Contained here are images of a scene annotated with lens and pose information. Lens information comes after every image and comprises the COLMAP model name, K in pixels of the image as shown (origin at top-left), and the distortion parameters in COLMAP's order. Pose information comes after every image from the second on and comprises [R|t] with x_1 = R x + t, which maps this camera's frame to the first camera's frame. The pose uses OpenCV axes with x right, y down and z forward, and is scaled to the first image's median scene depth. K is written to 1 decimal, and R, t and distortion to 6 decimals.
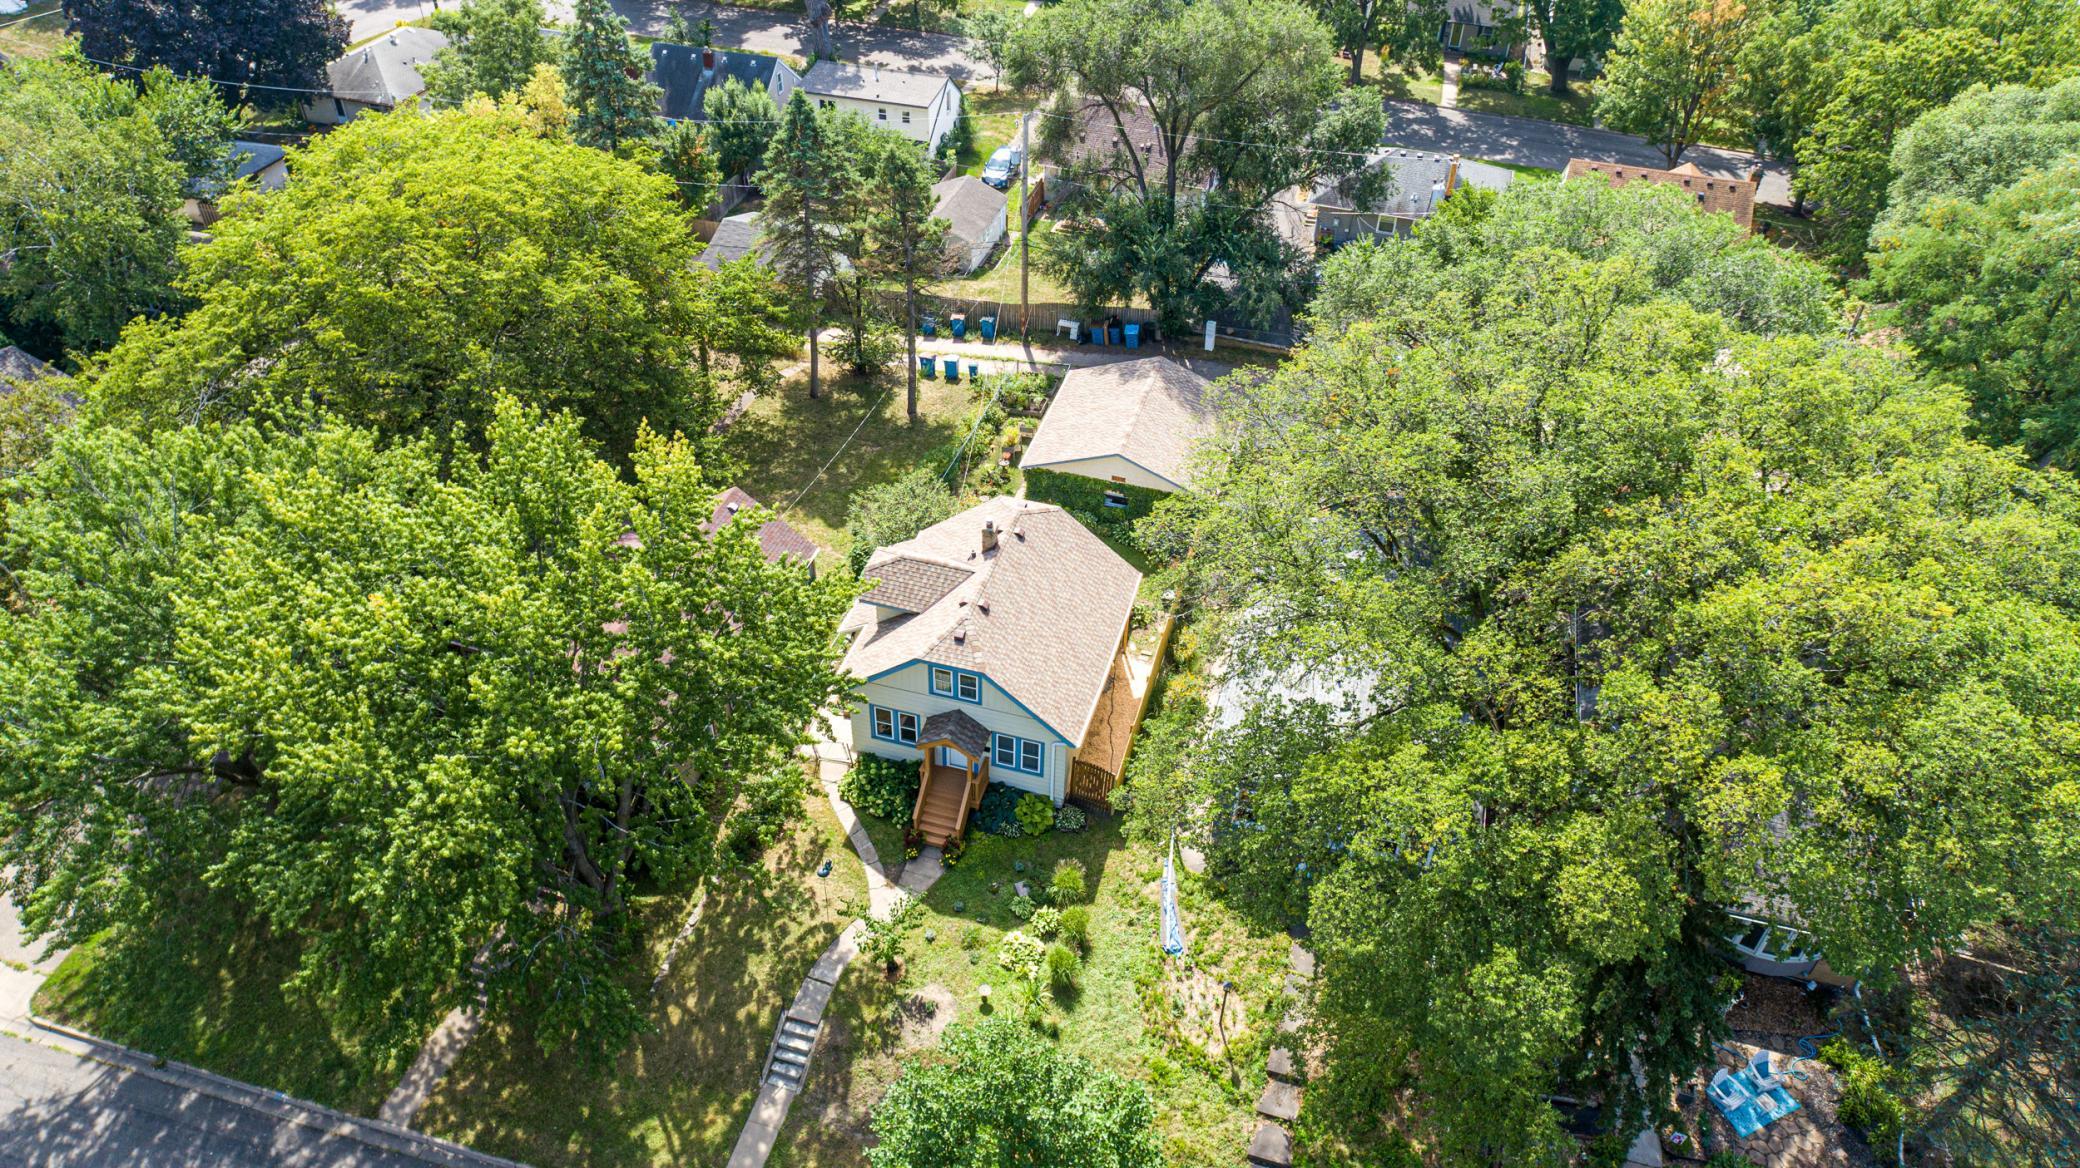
lens RADIAL K [[1417.2, 0, 1037.2], [0, 1417.2, 590.5], [0, 0, 1]] dist [-0.006414, 0.008704]
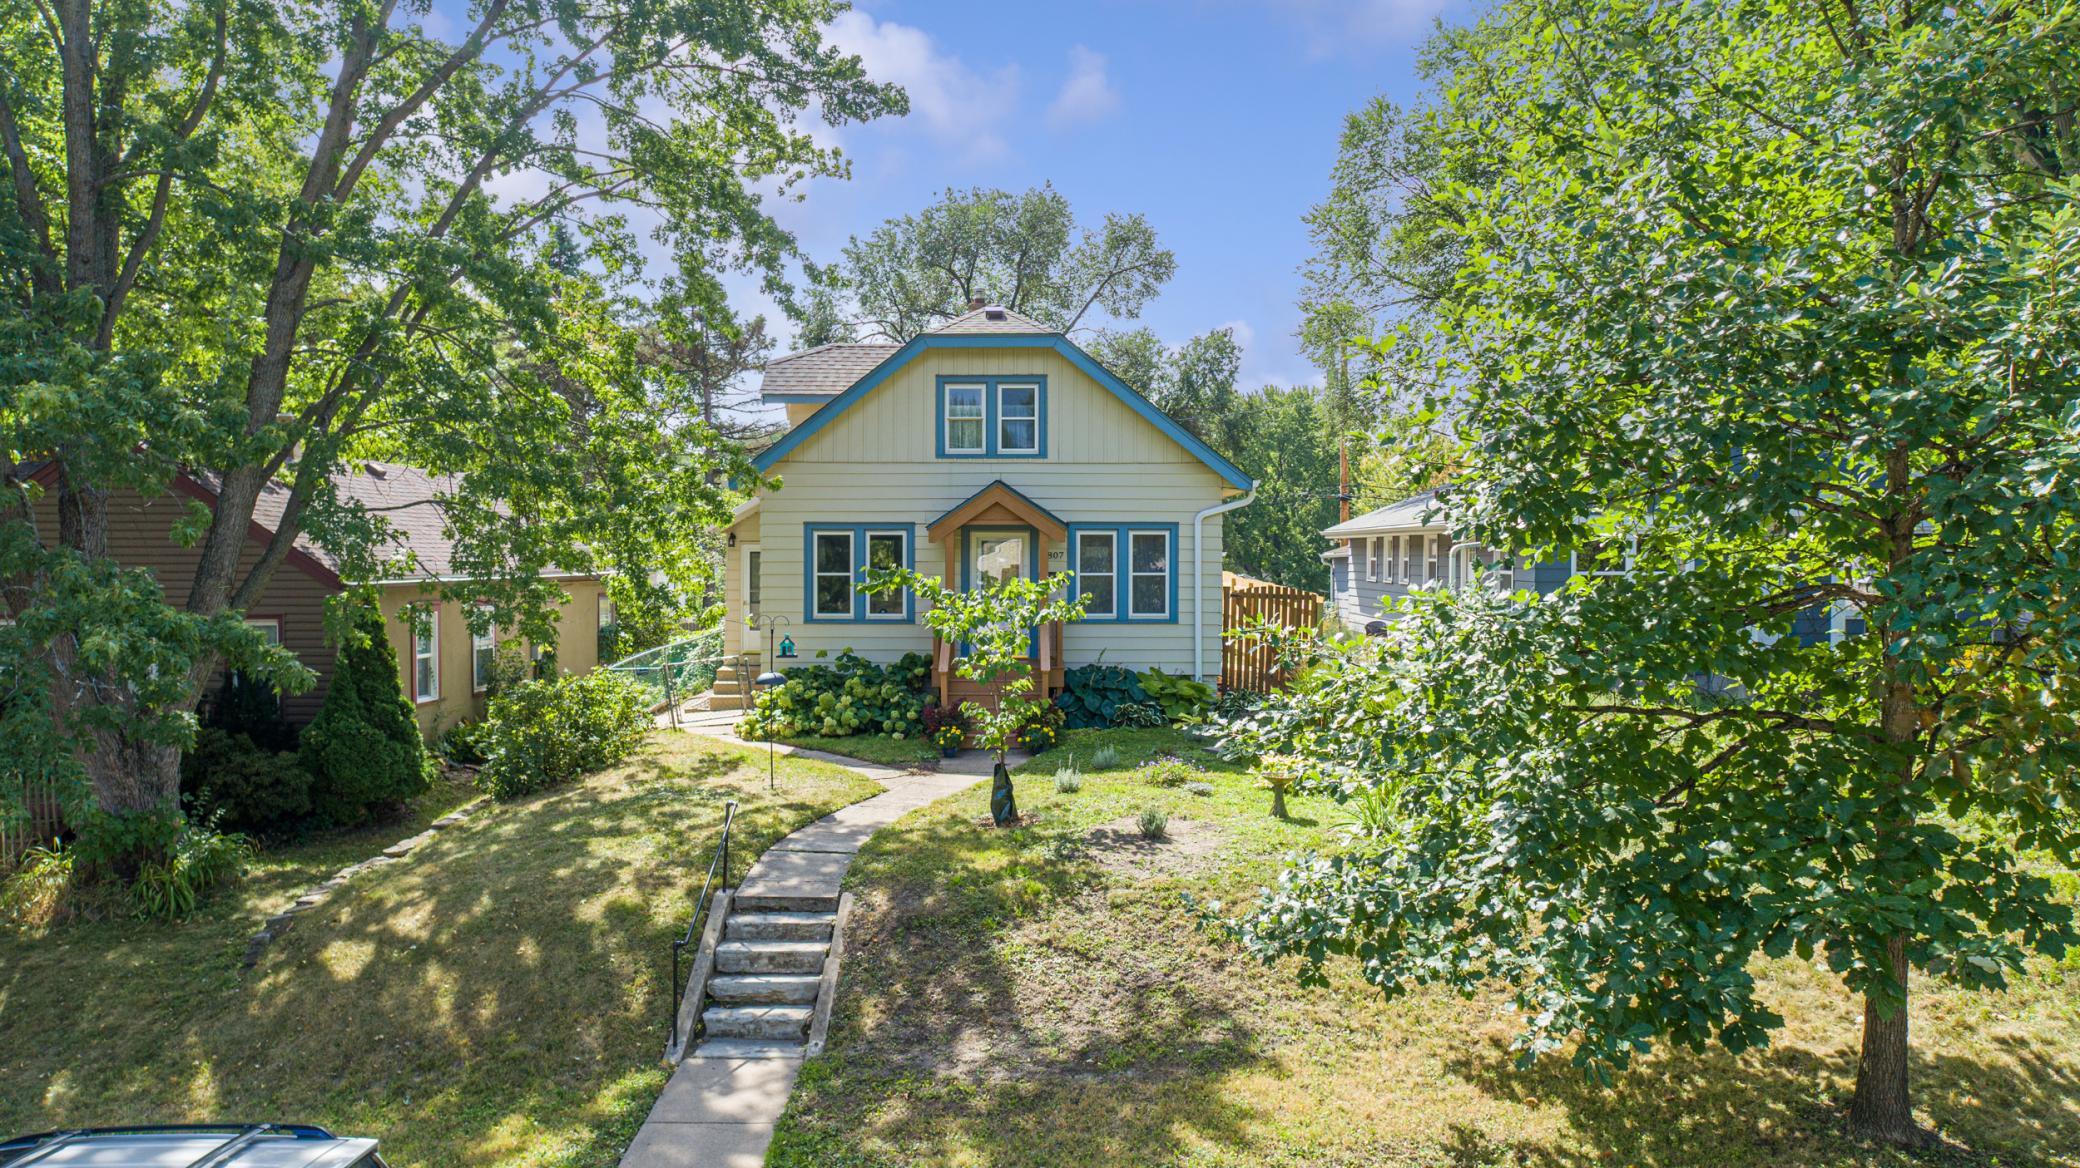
lens RADIAL K [[1417.2, 0, 1039.7], [0, 1417.2, 576.7], [0, 0, 1]] dist [-0.006414, 0.008704]
pose [[0.957291, -0.023499, 0.288171, -0.191292], [0.199554, 0.774930, -0.599719, 0.423566], [-0.209219, 0.631611, 0.746522, 0.664111]]
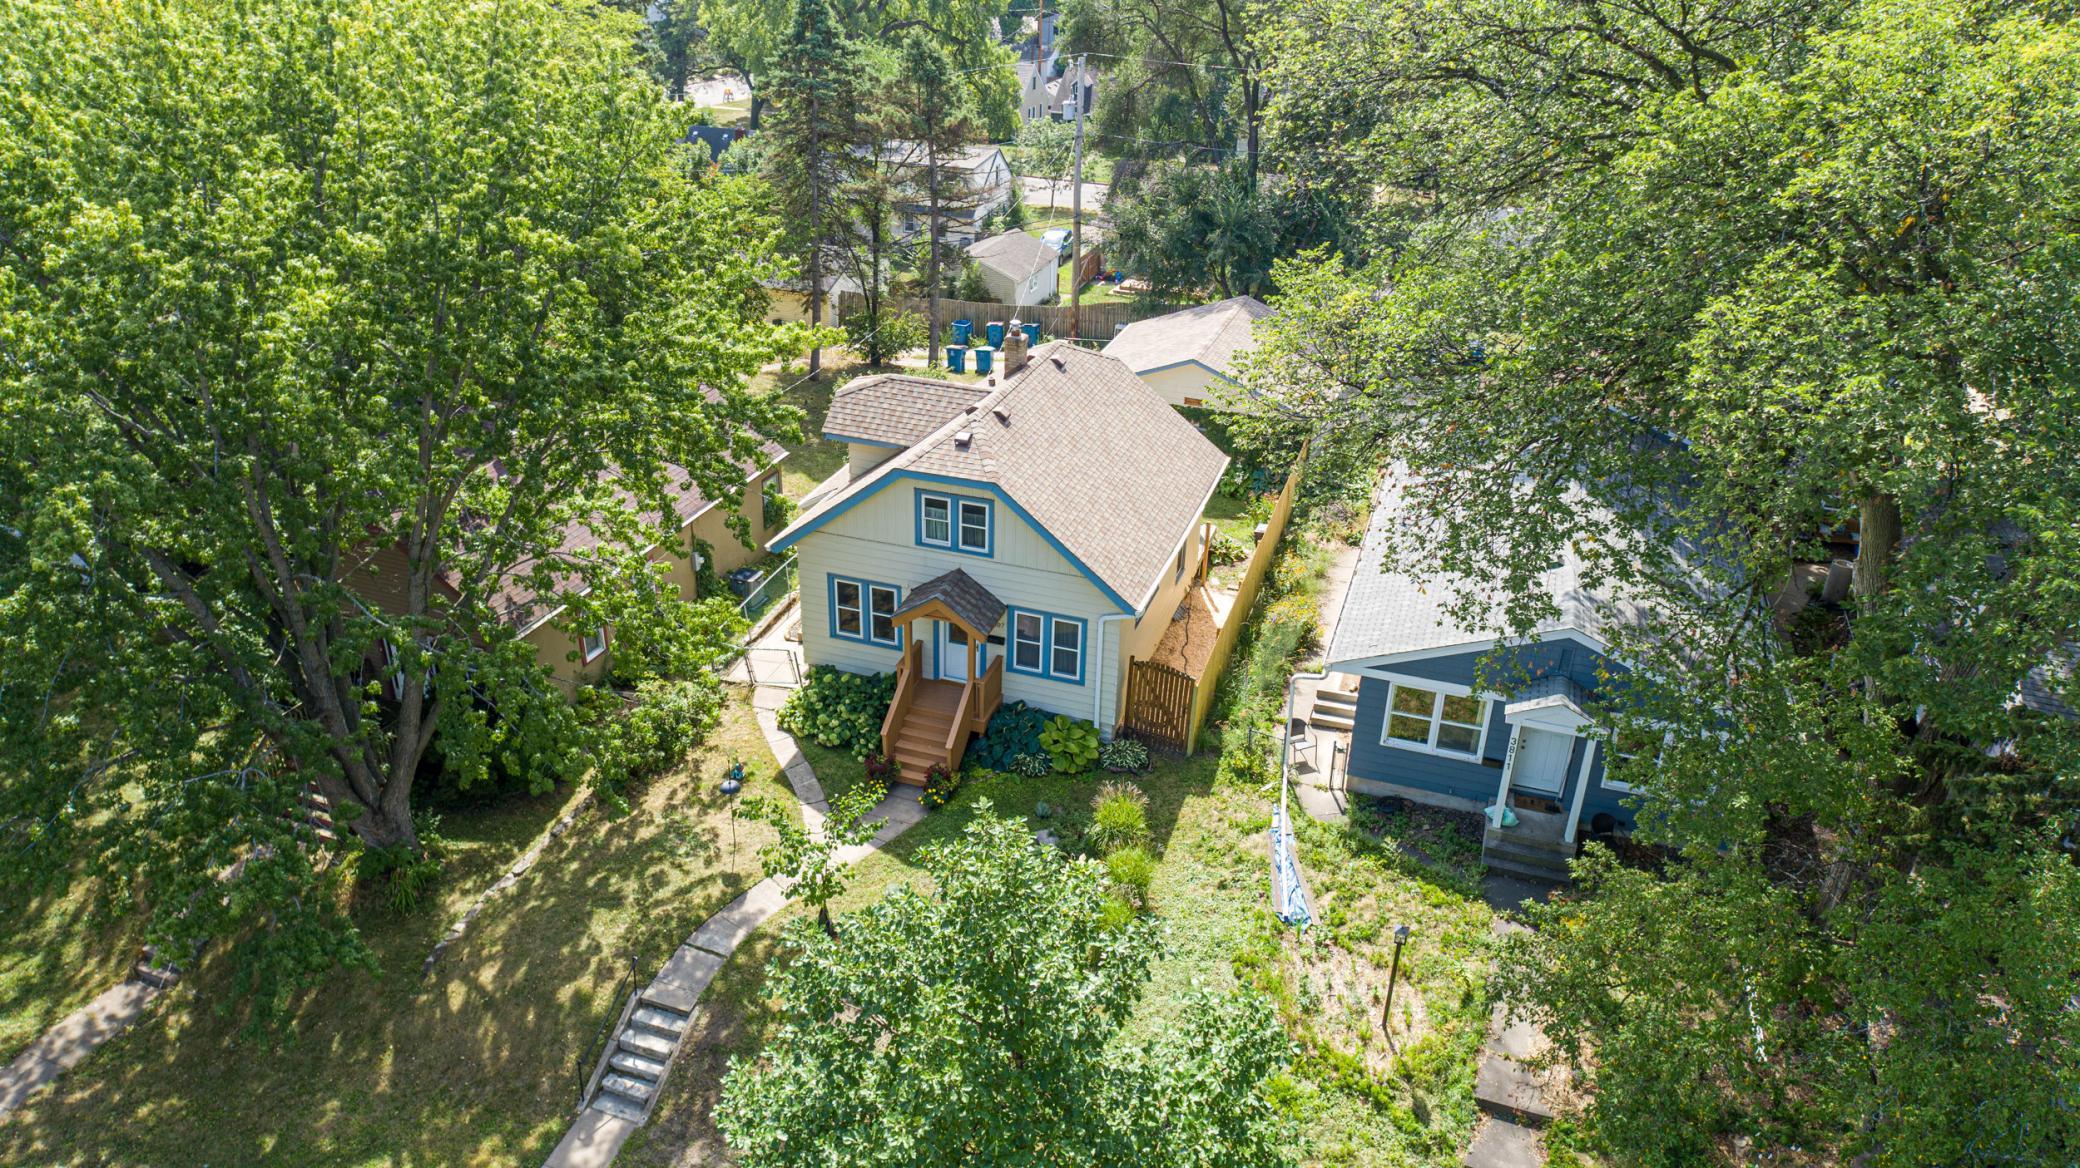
lens RADIAL K [[1417.2, 0, 1036.2], [0, 1417.2, 584.4], [0, 0, 1]] dist [-0.006414, 0.008704]
pose [[0.999000, 0.021864, -0.039003, 0.006961], [-0.030204, 0.973173, -0.228082, 0.247486], [0.032970, 0.229032, 0.972860, 0.369510]]
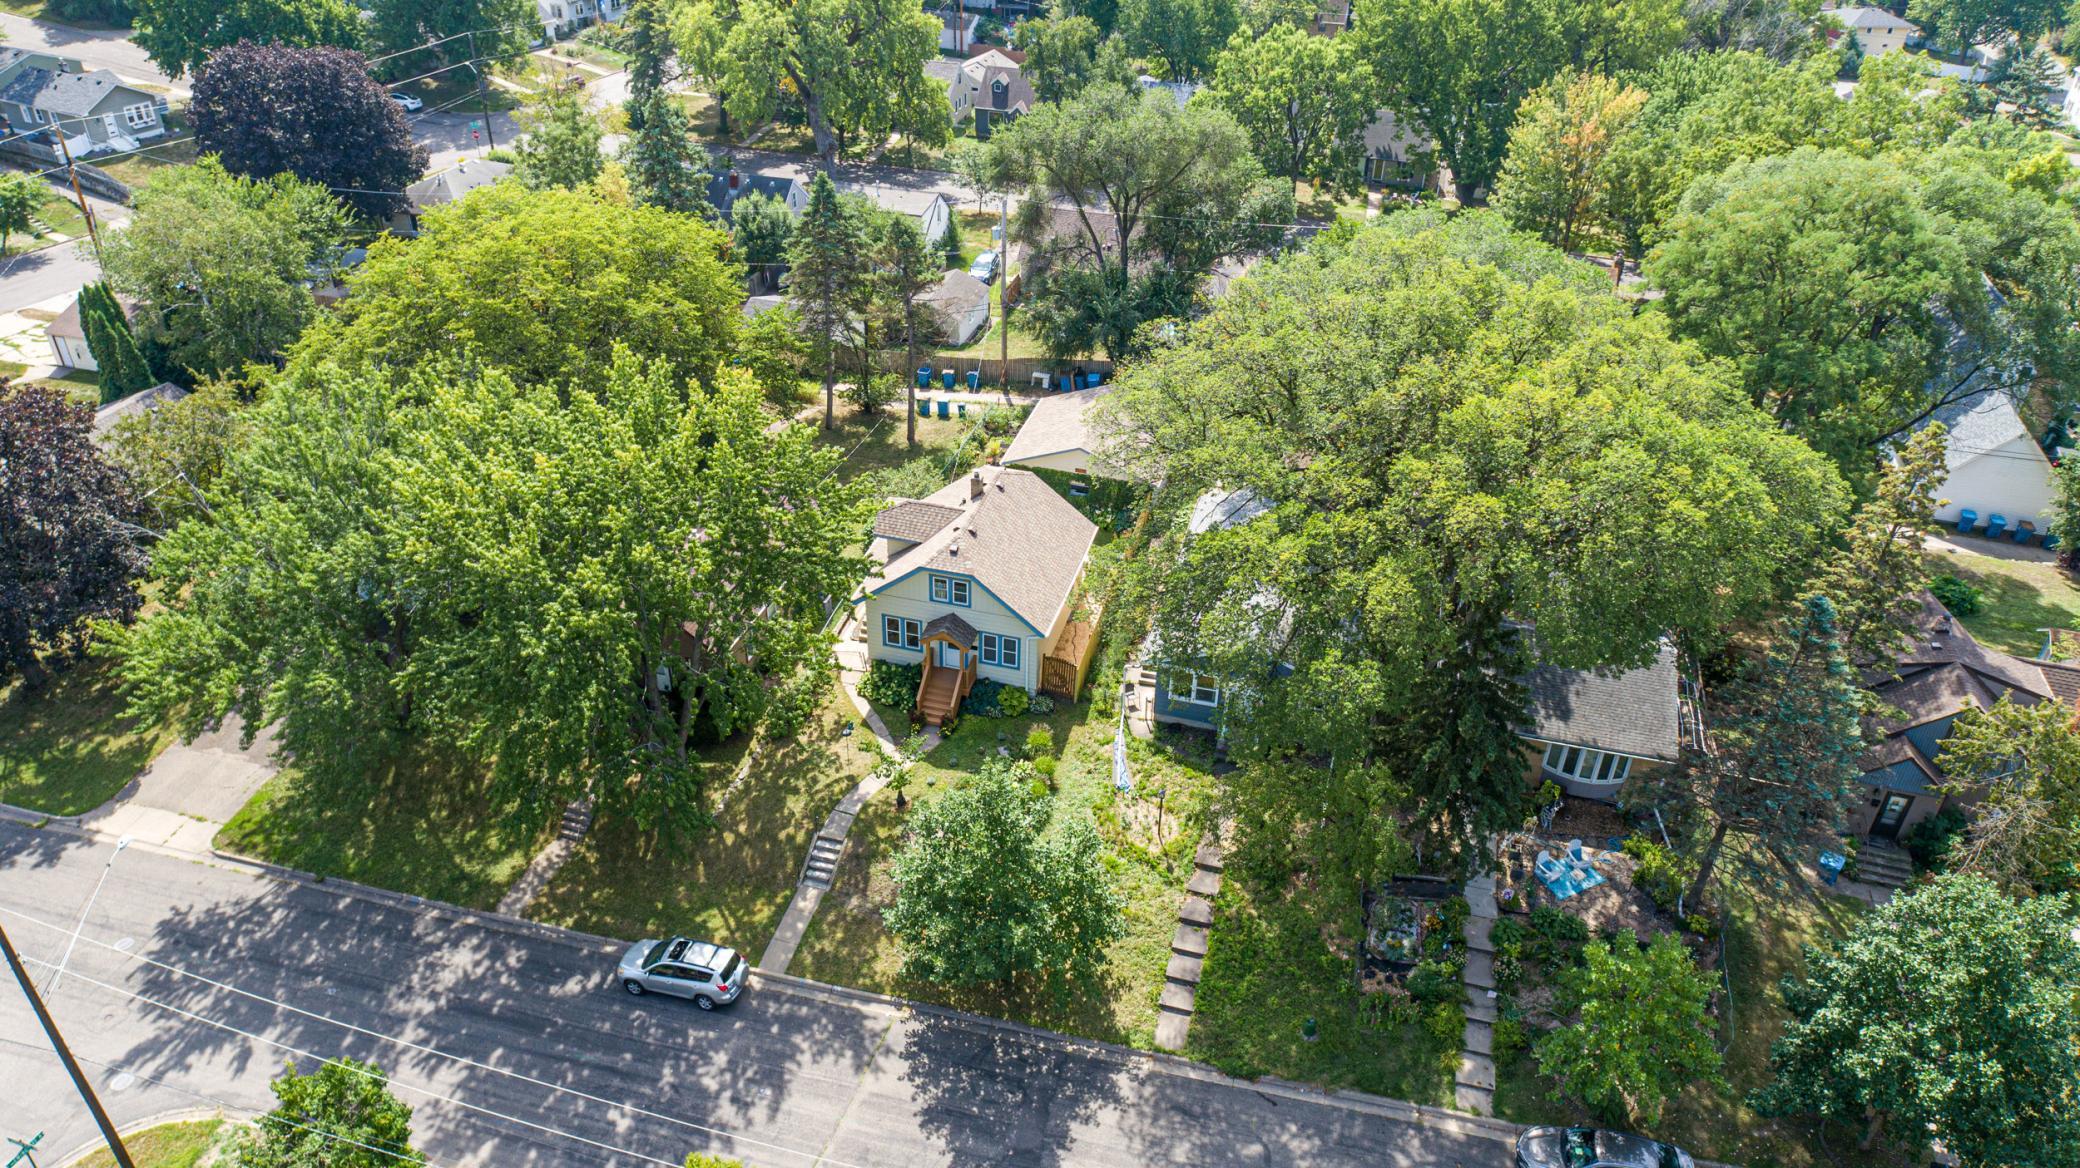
lens RADIAL K [[1417.2, 0, 1038.2], [0, 1417.2, 588.7], [0, 0, 1]] dist [-0.006414, 0.008704]
pose [[0.999898, -0.007075, 0.012427, 0.005742], [0.008510, 0.992799, -0.119488, 0.220822], [-0.011492, 0.119582, 0.992758, -0.273372]]
